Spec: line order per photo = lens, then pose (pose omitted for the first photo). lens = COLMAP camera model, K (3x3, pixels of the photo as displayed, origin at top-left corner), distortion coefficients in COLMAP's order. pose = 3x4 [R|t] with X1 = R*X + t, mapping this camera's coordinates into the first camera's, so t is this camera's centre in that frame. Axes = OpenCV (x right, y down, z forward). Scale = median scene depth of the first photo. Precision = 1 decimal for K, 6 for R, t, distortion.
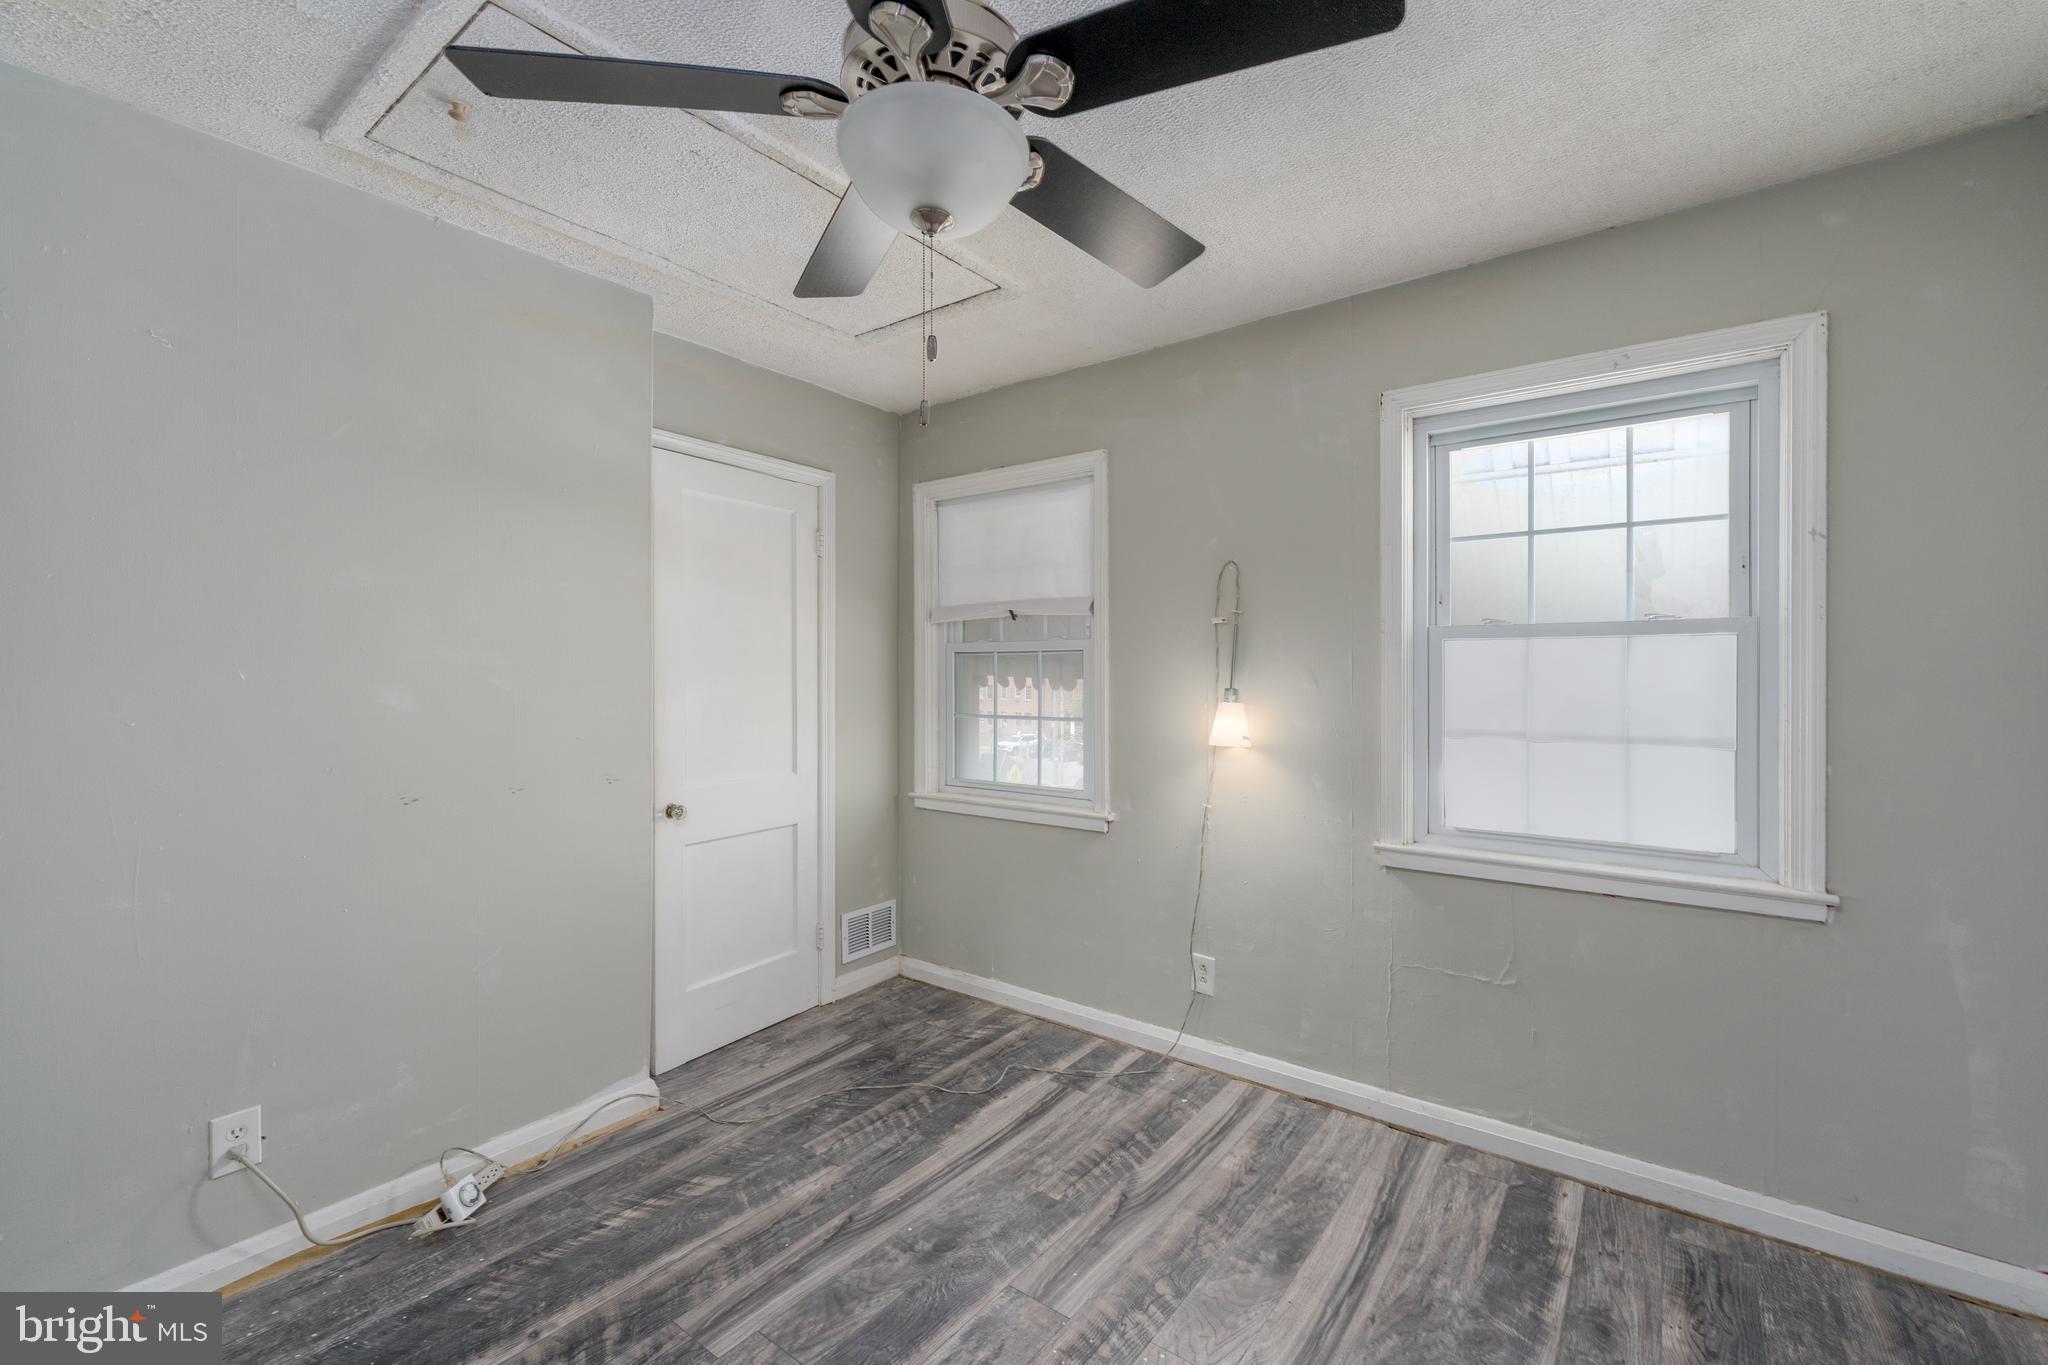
lens RADIAL K [[850.7, 0, 1025.0], [0, 850.7, 688.8], [0, 0, 1]] dist [0.001347, -0.000485]
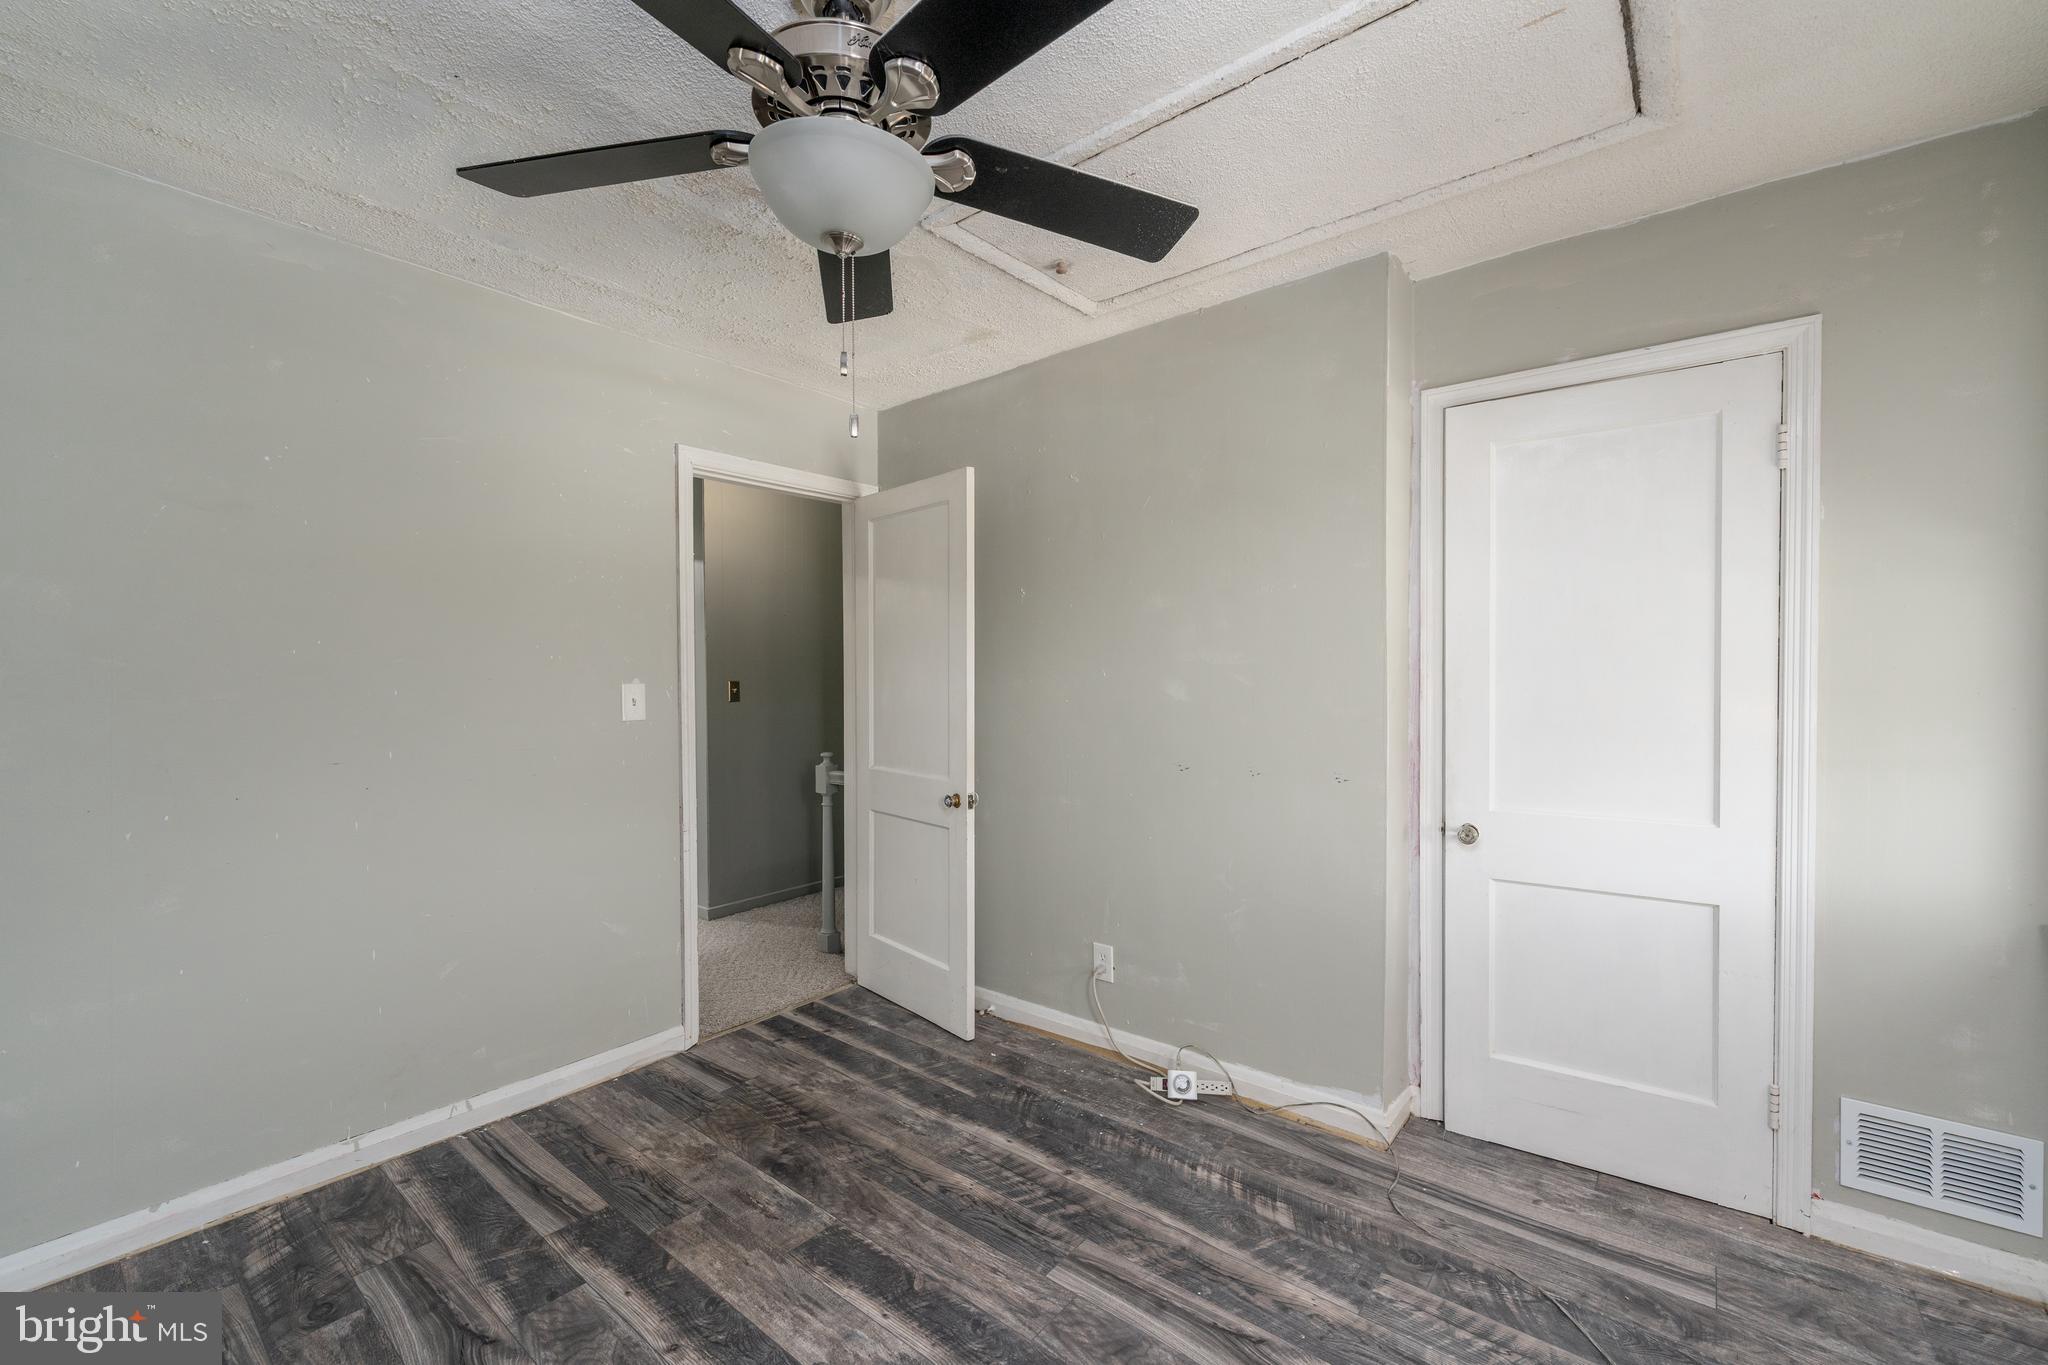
lens RADIAL K [[850.7, 0, 1025.0], [0, 850.7, 688.8], [0, 0, 1]] dist [0.001347, -0.000485]
pose [[-0.030834, 0.018492, -0.999353, 0.553311], [-0.013831, 0.999725, 0.018926, -0.012084], [0.999429, 0.014406, -0.030570, 0.726723]]
